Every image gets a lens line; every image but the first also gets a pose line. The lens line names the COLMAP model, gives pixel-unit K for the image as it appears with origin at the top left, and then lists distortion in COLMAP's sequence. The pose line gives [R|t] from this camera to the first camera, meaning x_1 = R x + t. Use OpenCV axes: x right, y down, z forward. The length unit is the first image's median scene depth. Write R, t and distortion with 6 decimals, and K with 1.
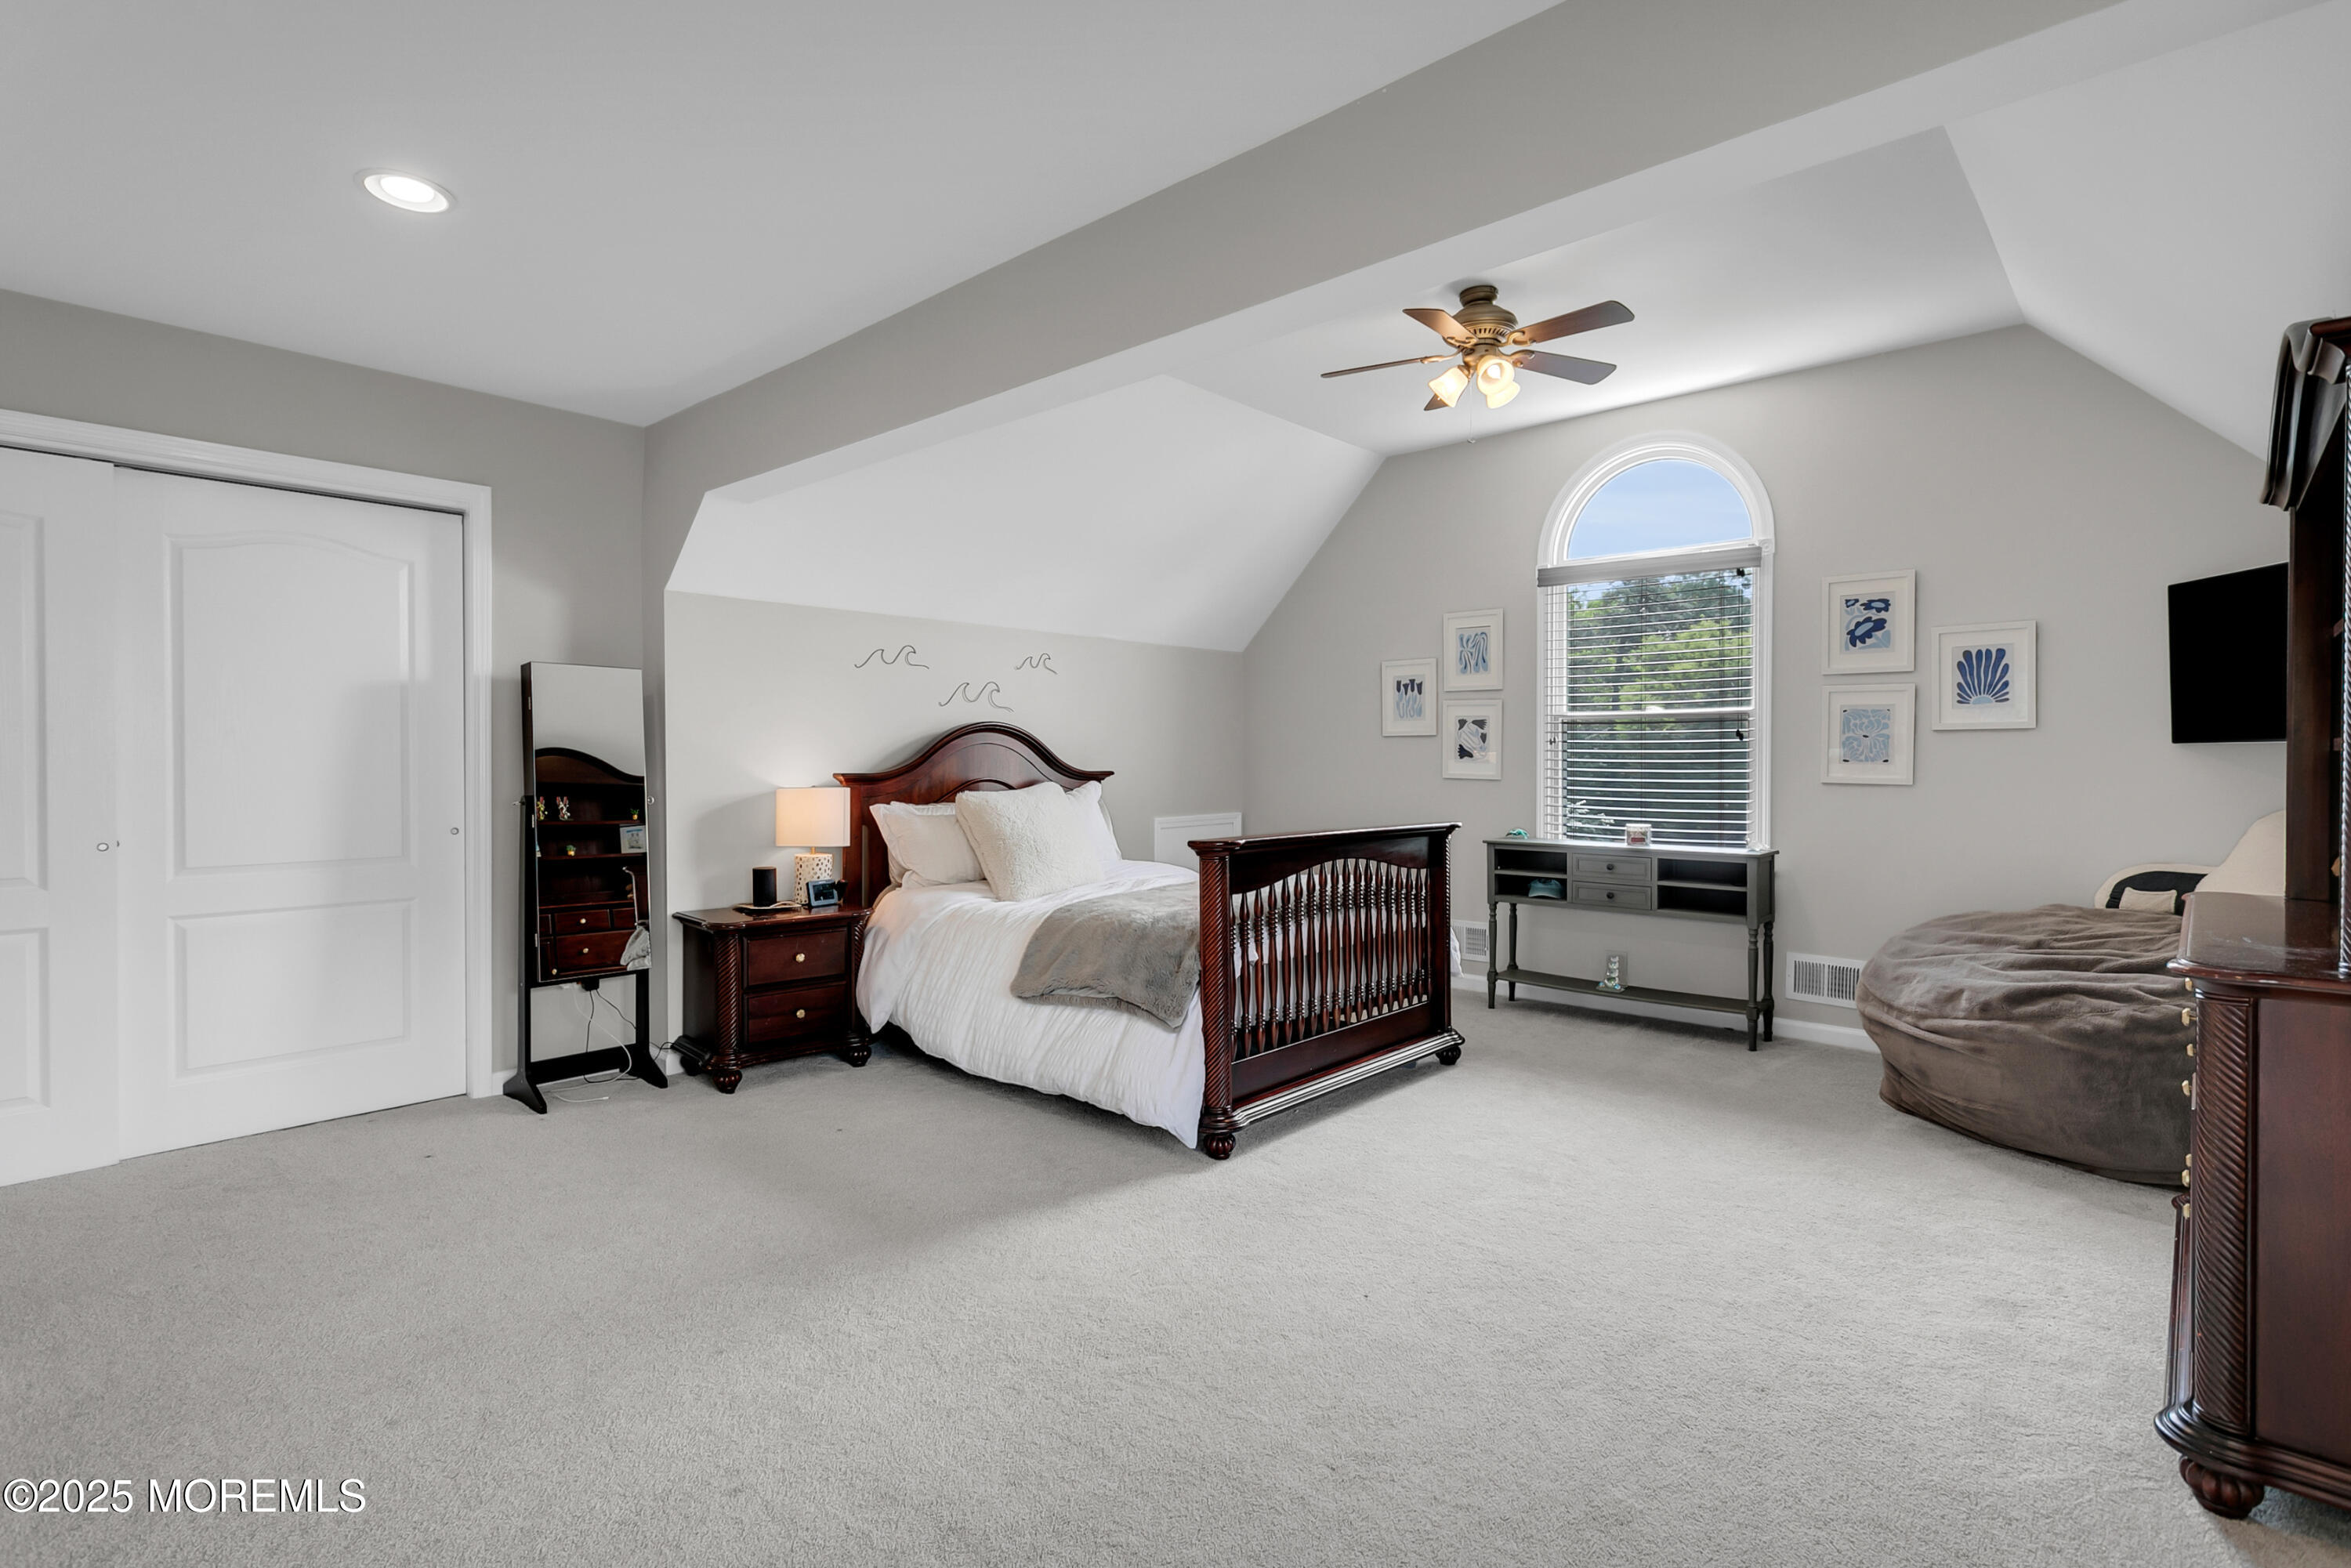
lens RADIAL K [[1124.8, 0, 1162.3], [0, 1124.8, 780.5], [0, 0, 1]] dist [-0.004974, 0.001567]
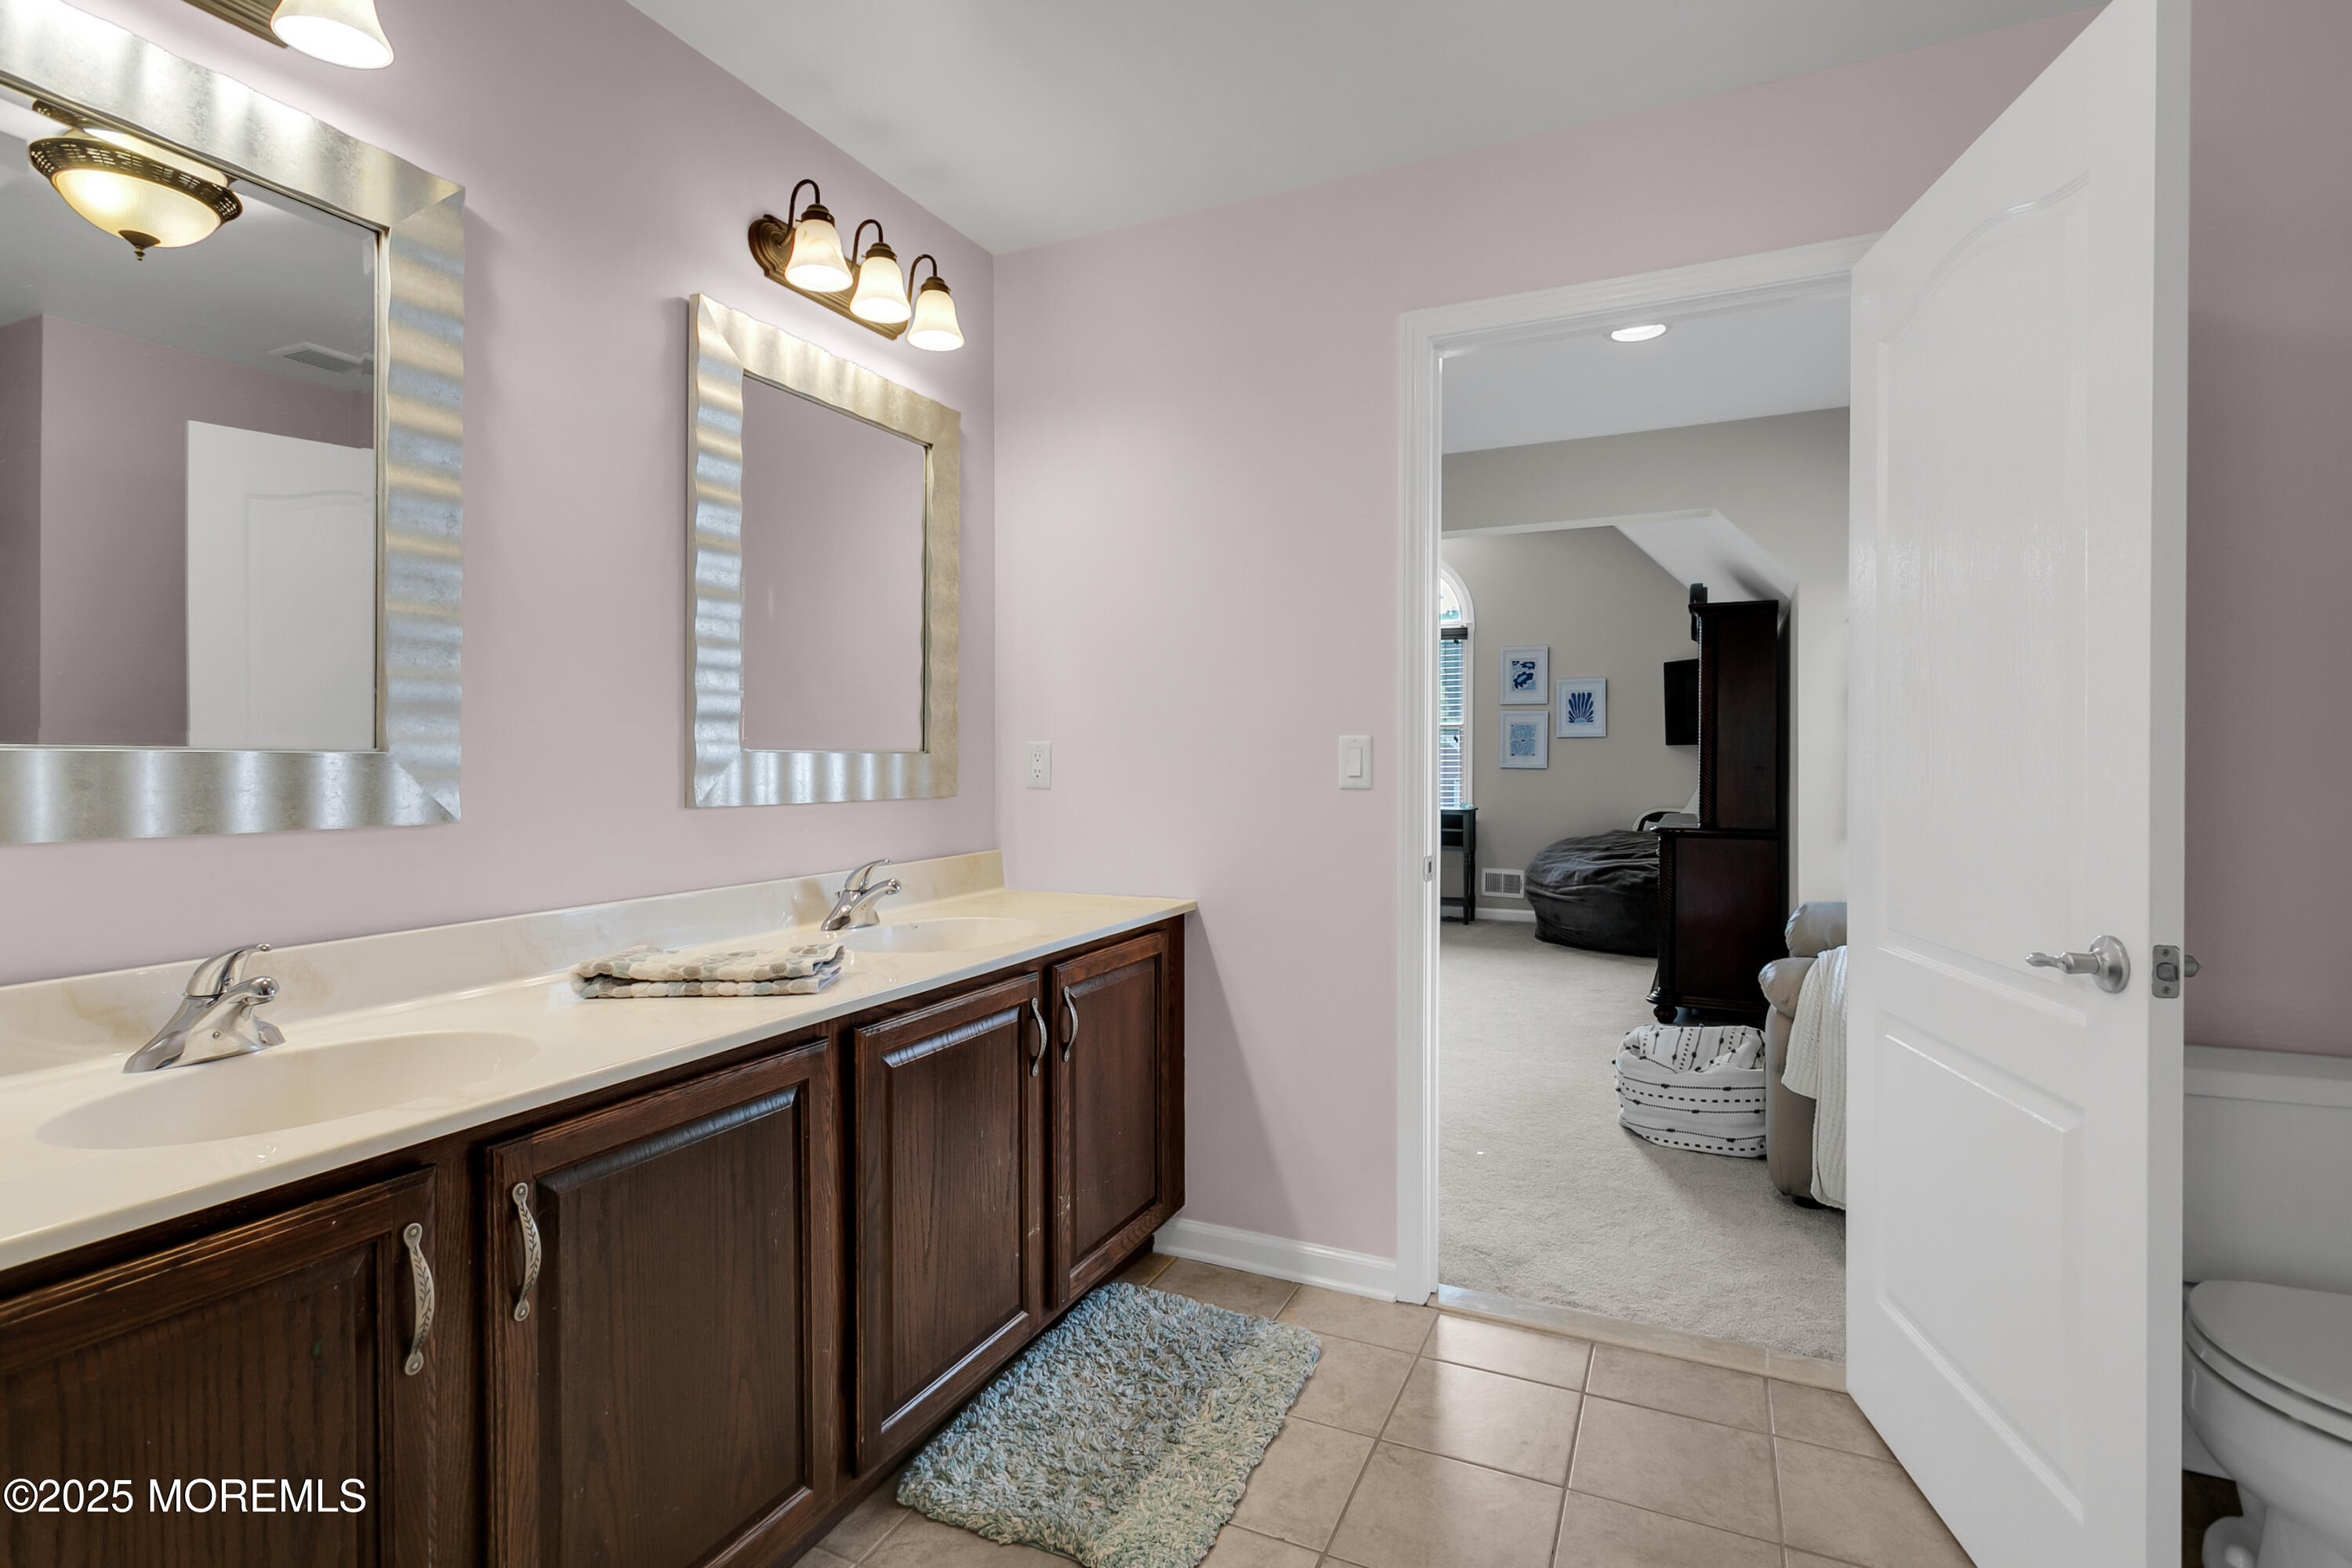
lens RADIAL K [[1125.3, 0, 1188.7], [0, 1125.3, 773.2], [0, 0, 1]] dist [-0.004974, 0.001567]
pose [[0.953026, -0.004777, 0.302852, -0.415345], [0.005665, 0.999982, -0.002055, 0.012556], [-0.302837, 0.003674, 0.953035, -0.528773]]
